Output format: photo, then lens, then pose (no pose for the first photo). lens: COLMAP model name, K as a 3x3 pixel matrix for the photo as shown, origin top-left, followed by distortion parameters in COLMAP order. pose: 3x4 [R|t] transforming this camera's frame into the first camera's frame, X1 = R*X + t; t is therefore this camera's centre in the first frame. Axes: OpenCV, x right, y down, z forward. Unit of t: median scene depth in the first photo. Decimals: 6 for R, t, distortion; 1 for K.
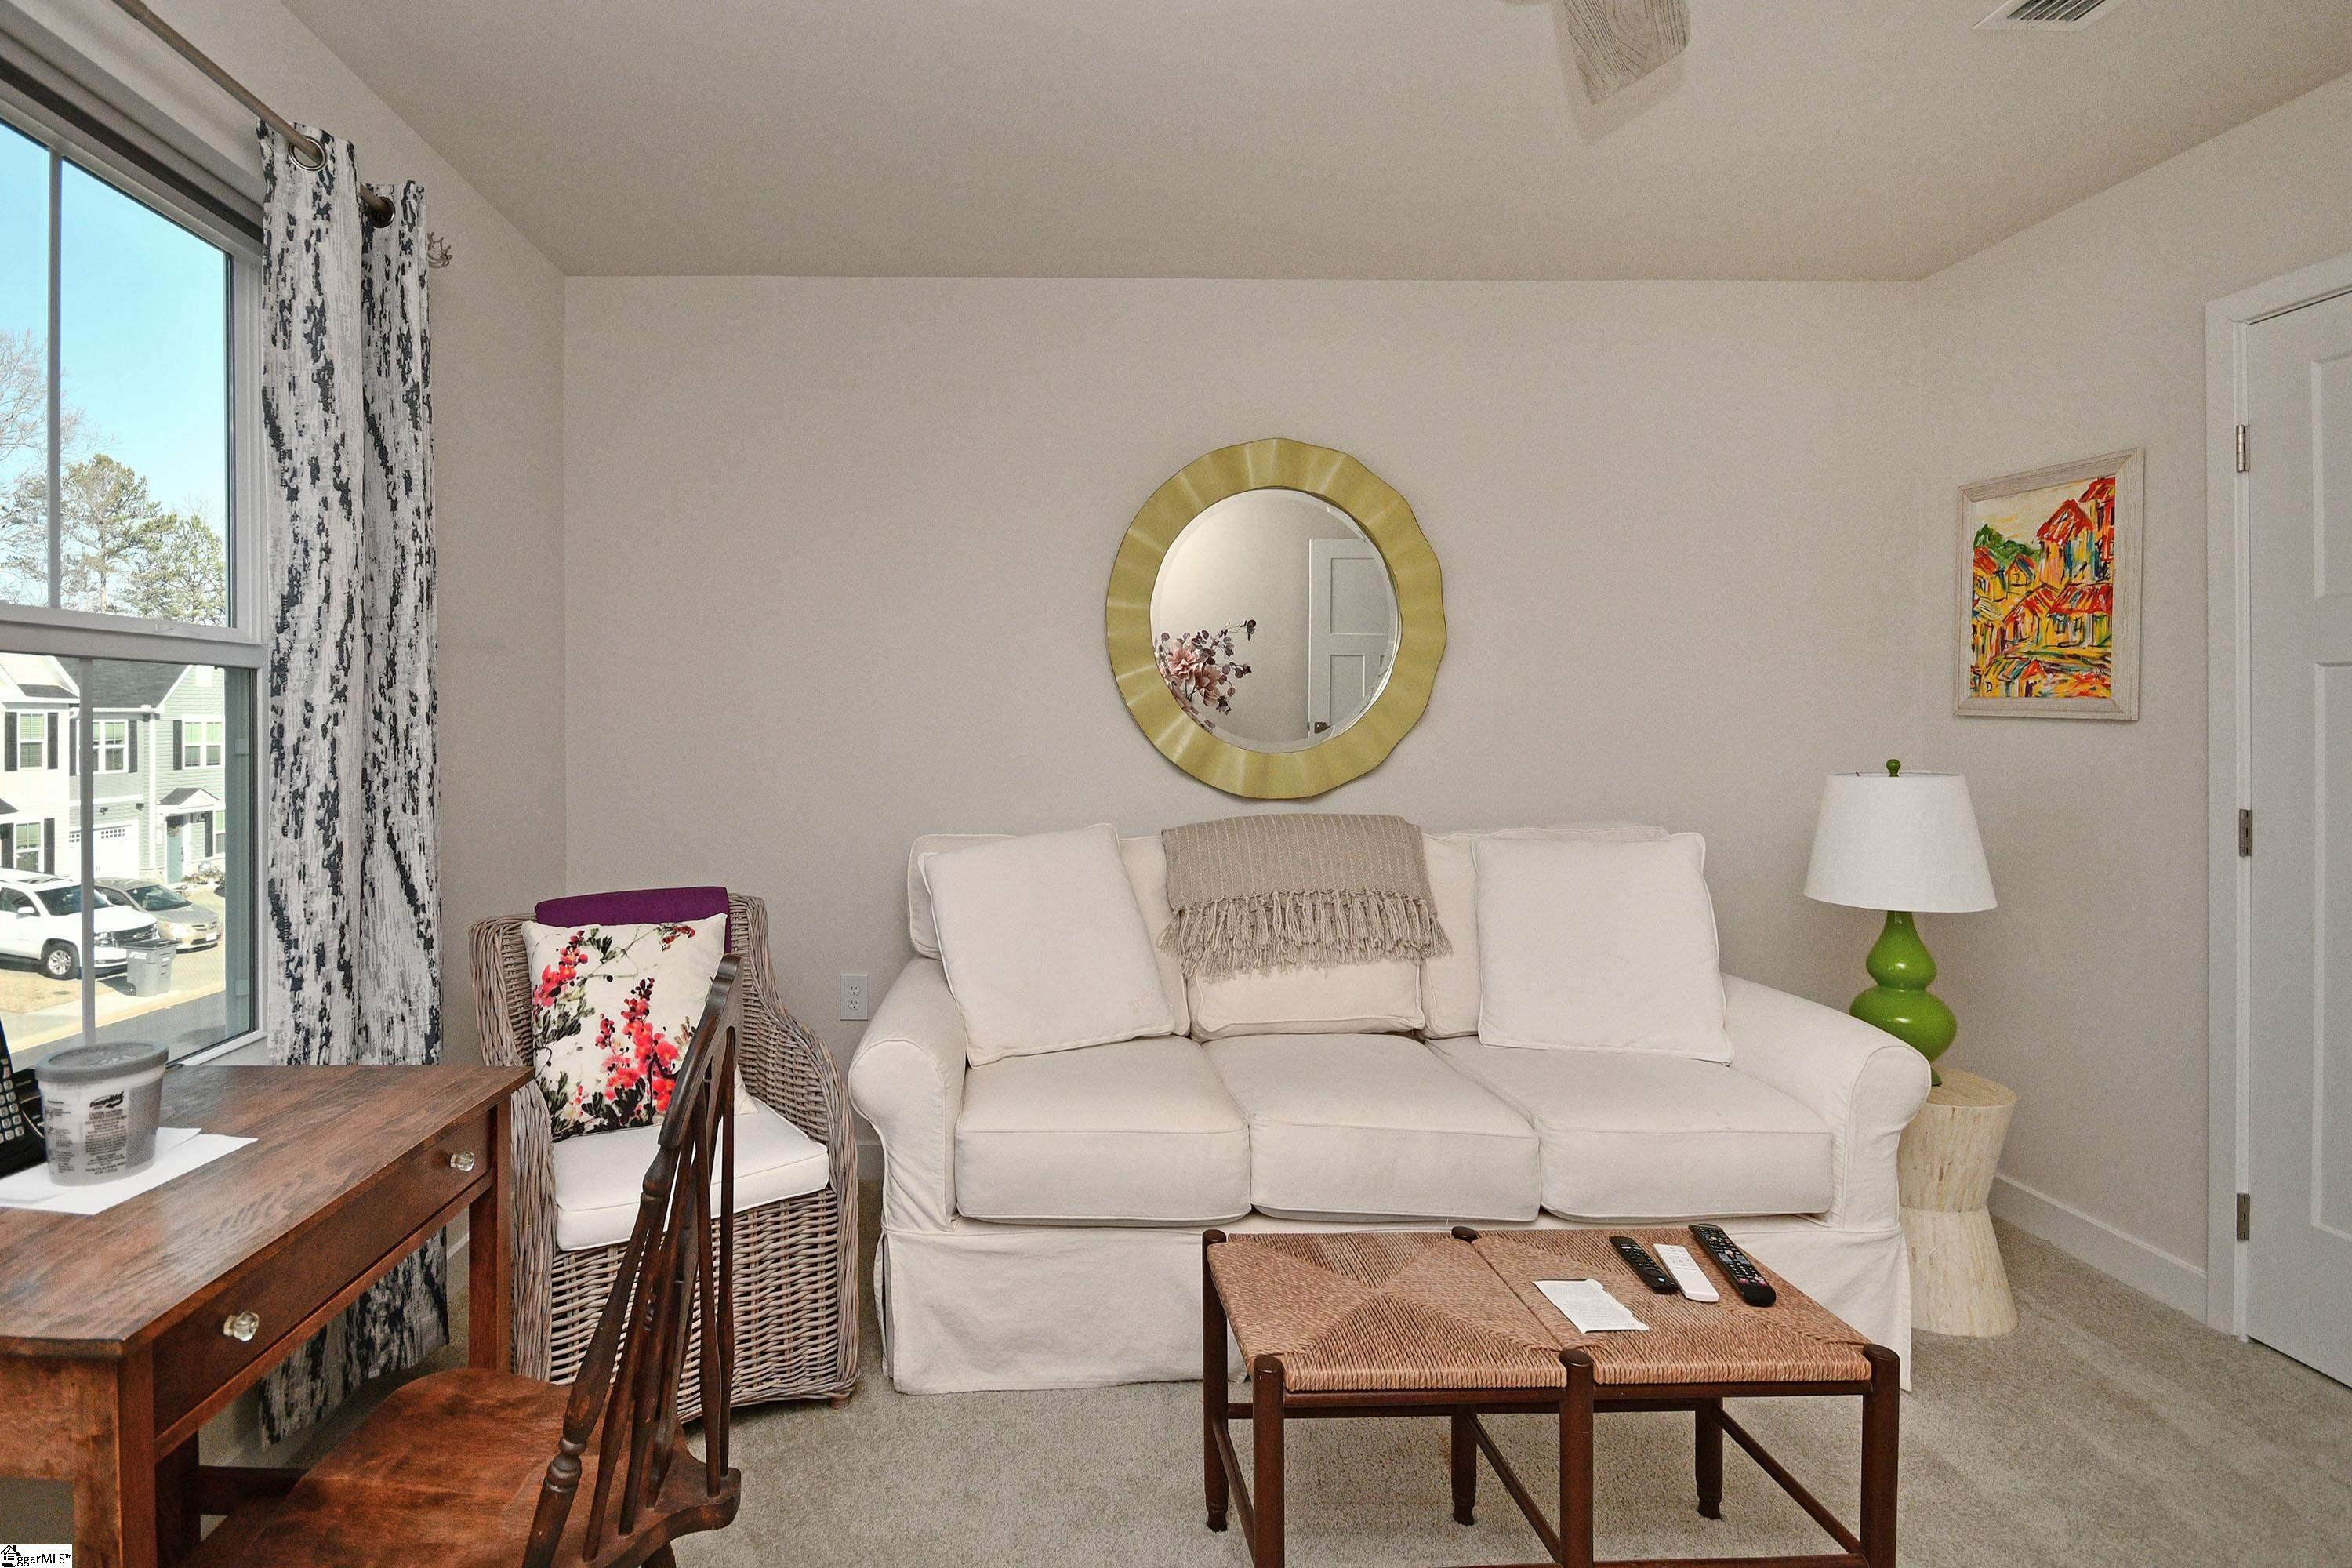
lens RADIAL K [[1166.3, 0, 1114.0], [0, 1166.3, 727.8], [0, 0, 1]] dist [-0.000024, 0.000031]
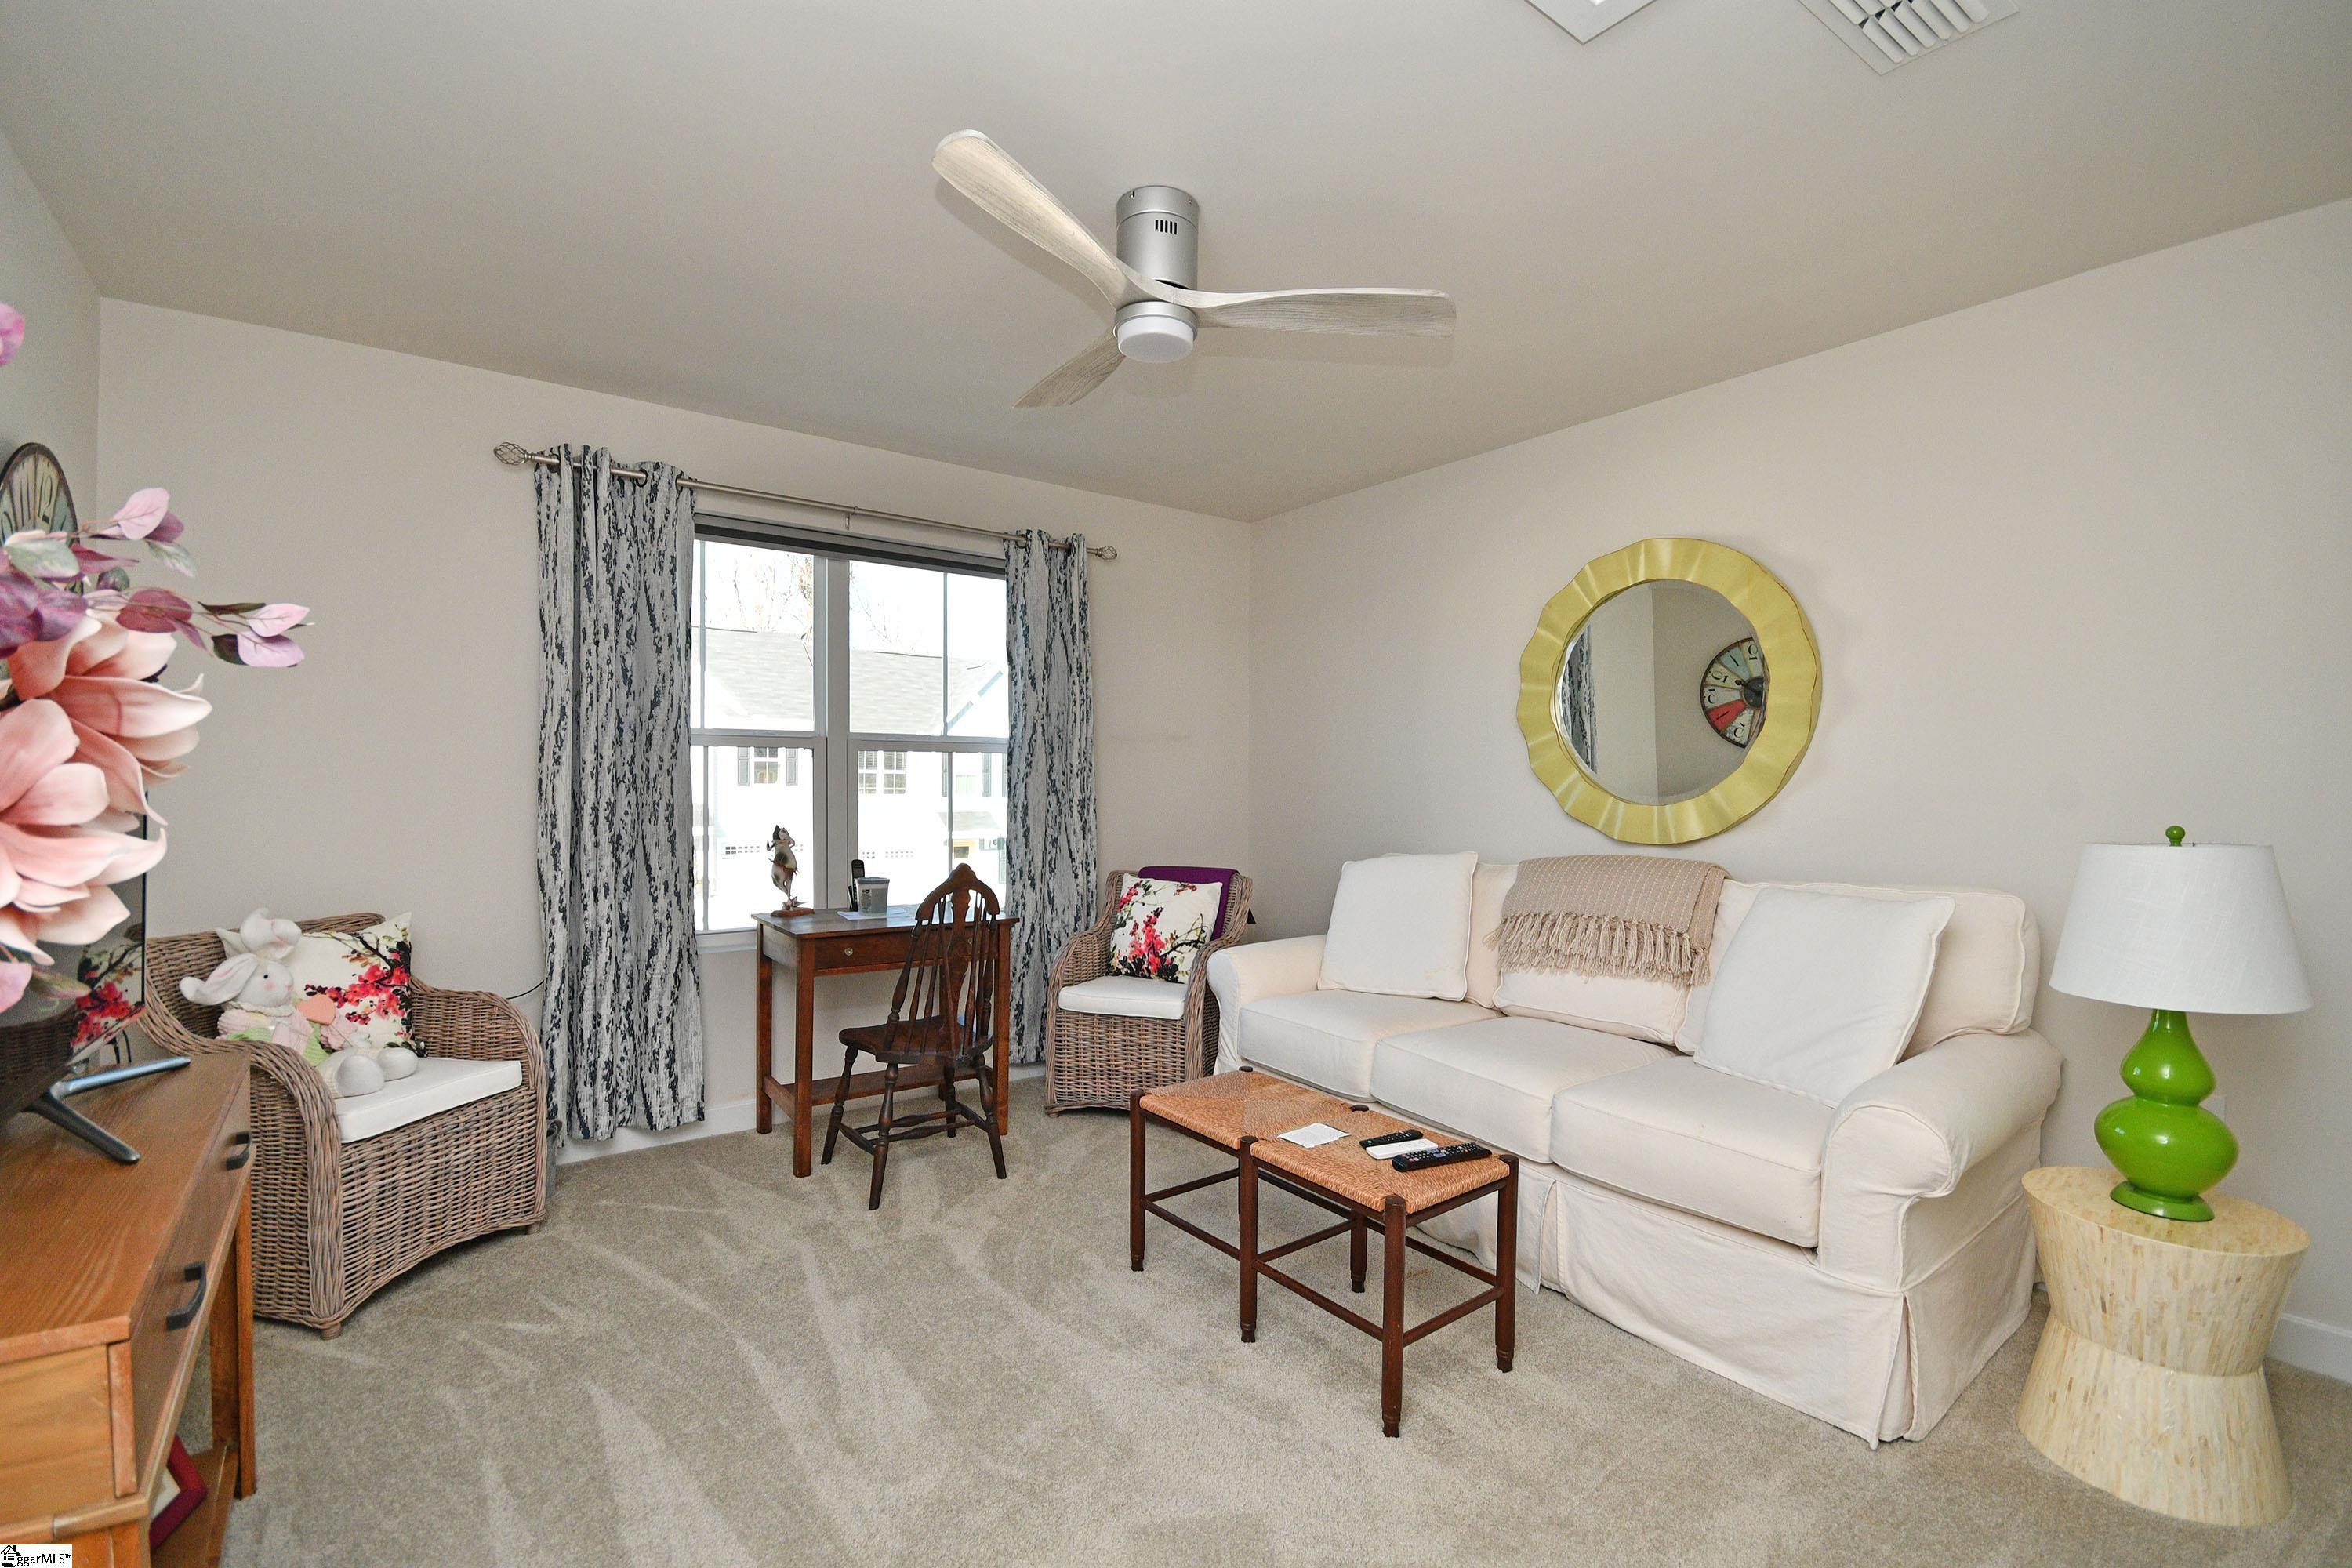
lens RADIAL K [[1036.1, 0, 1177.7], [0, 1036.1, 782.8], [0, 0, 1]] dist [-0.001449, 0.000017]
pose [[0.589952, 0.007587, -0.807402, 1.041041], [-0.006776, 0.999967, 0.004445, -0.002701], [0.807410, 0.002848, 0.589984, -0.007817]]
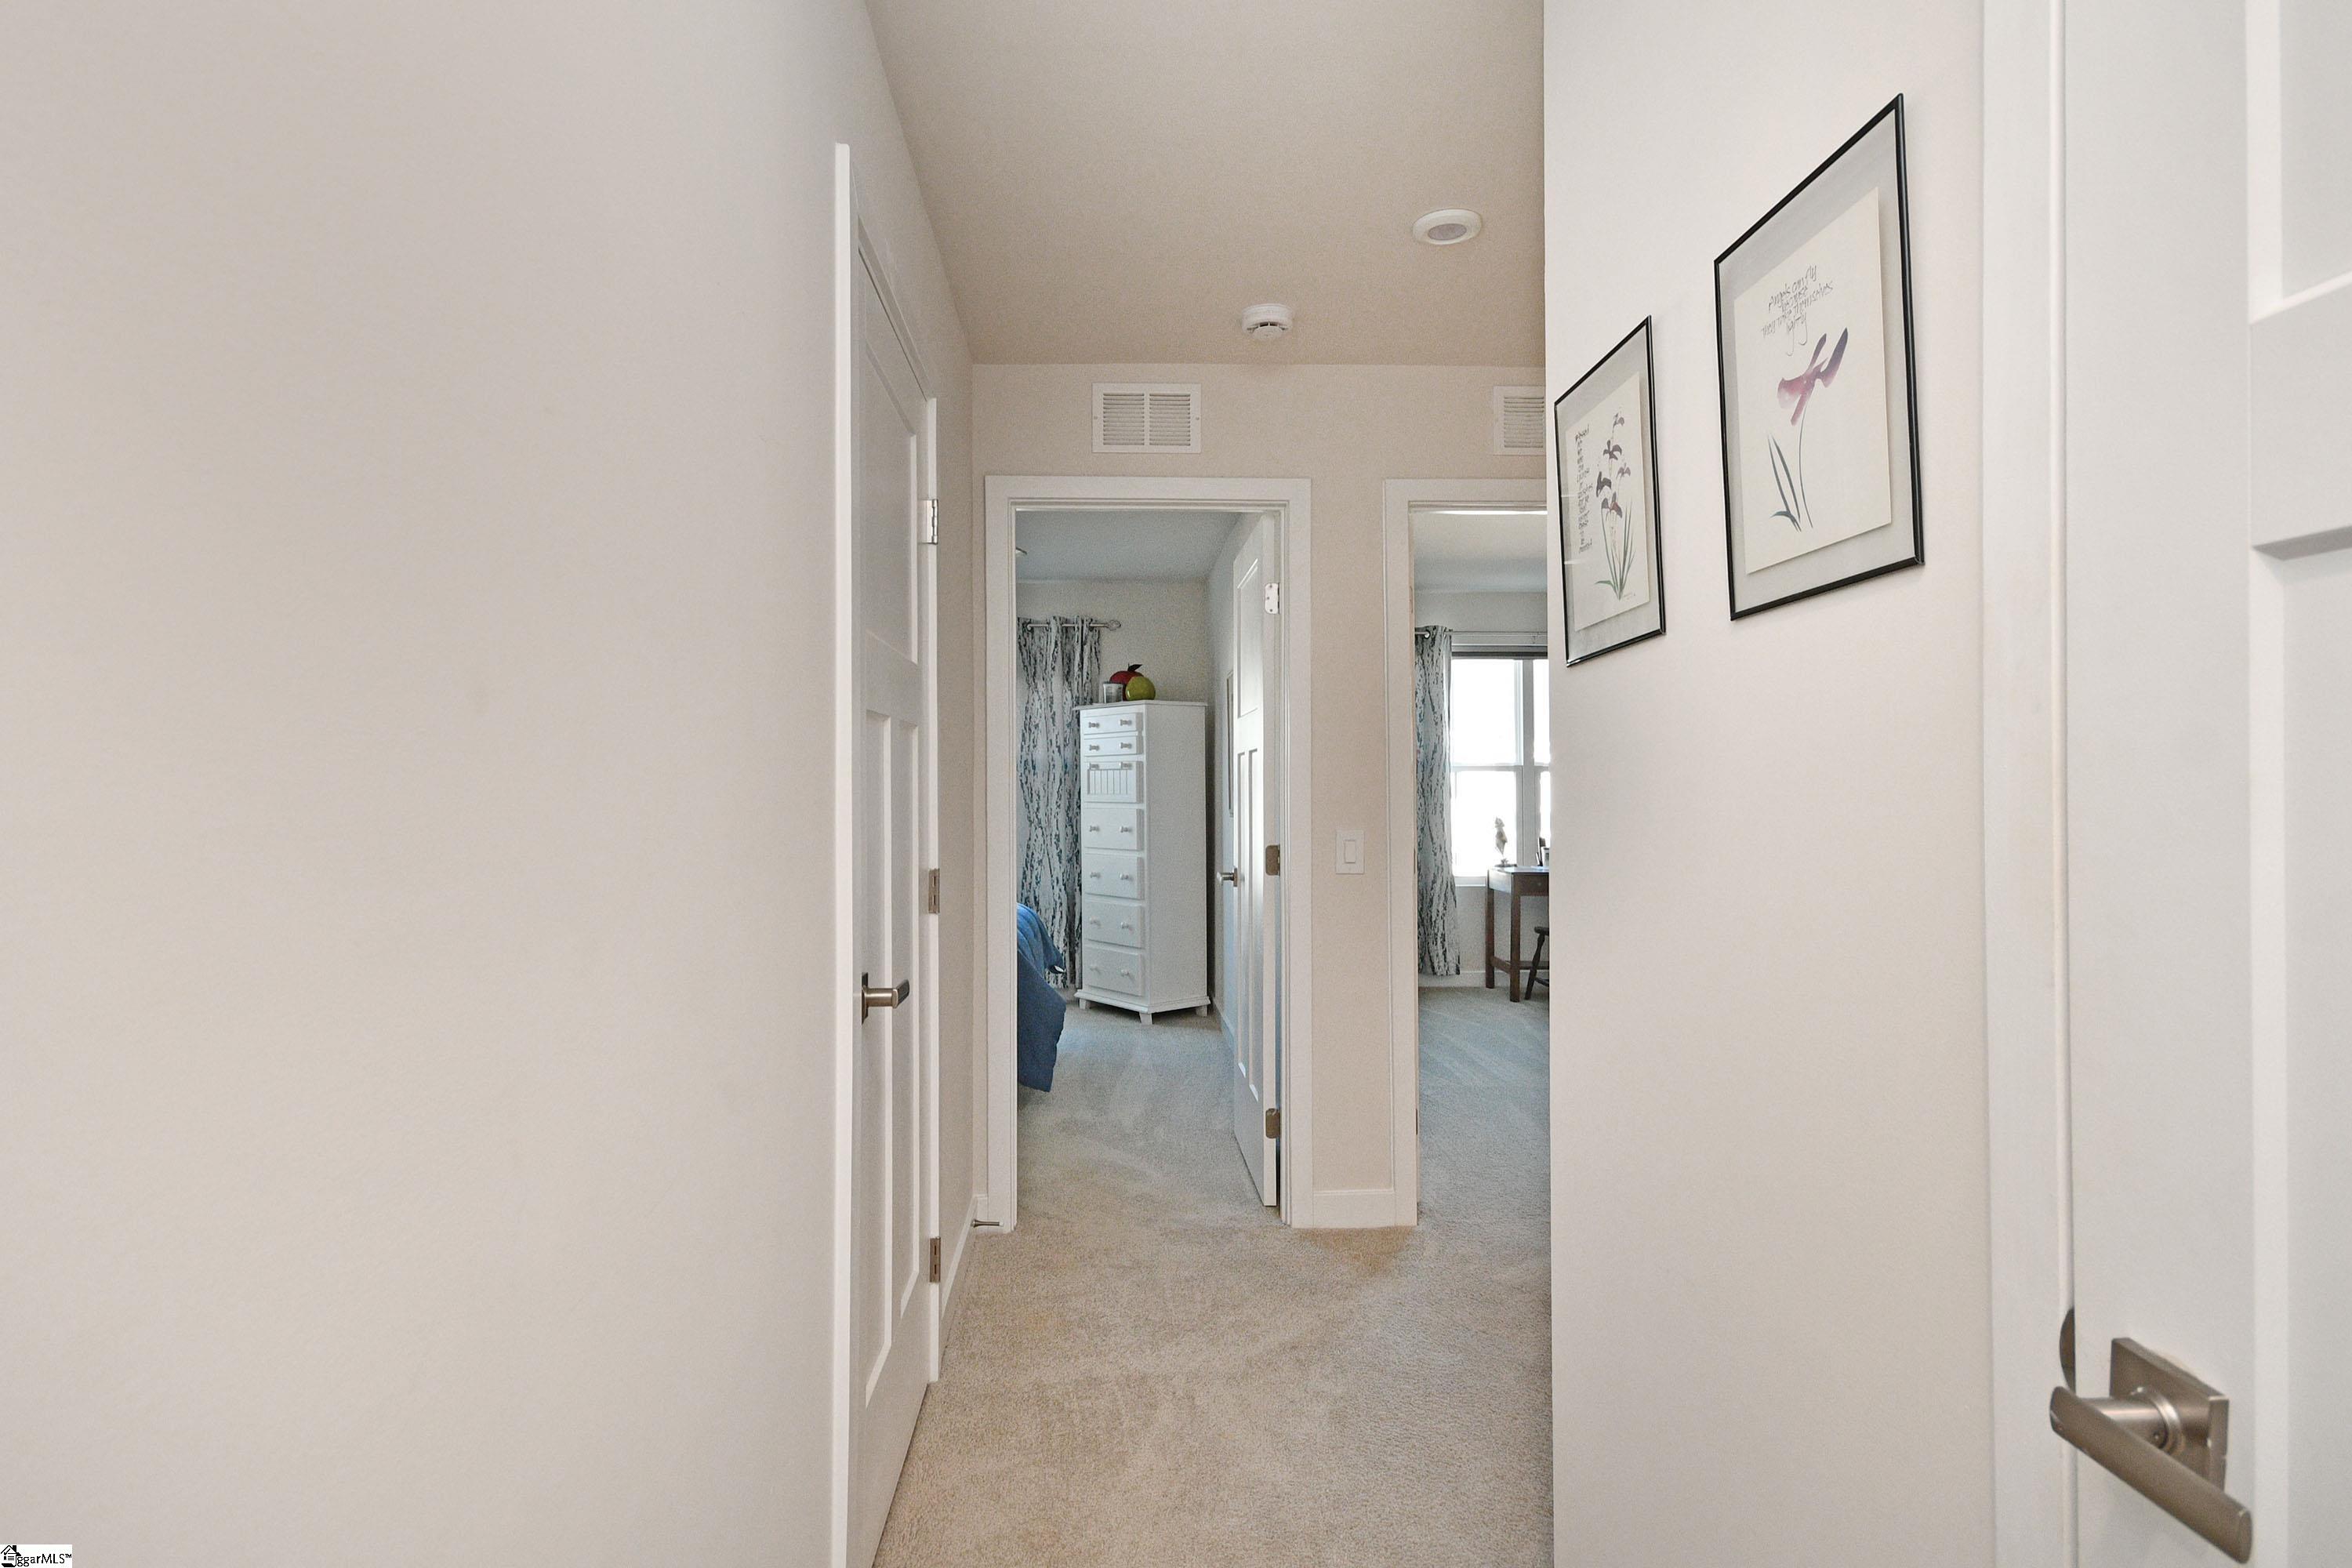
lens RADIAL K [[1036.1, 0, 1176.1], [0, 1036.1, 785.8], [0, 0, 1]] dist [-0.001449, 0.000017]
pose [[0.029501, -0.000457, -0.999565, 2.080708], [-0.000977, 0.999999, -0.000486, -0.008037], [0.999564, 0.000991, 0.029500, -0.468983]]
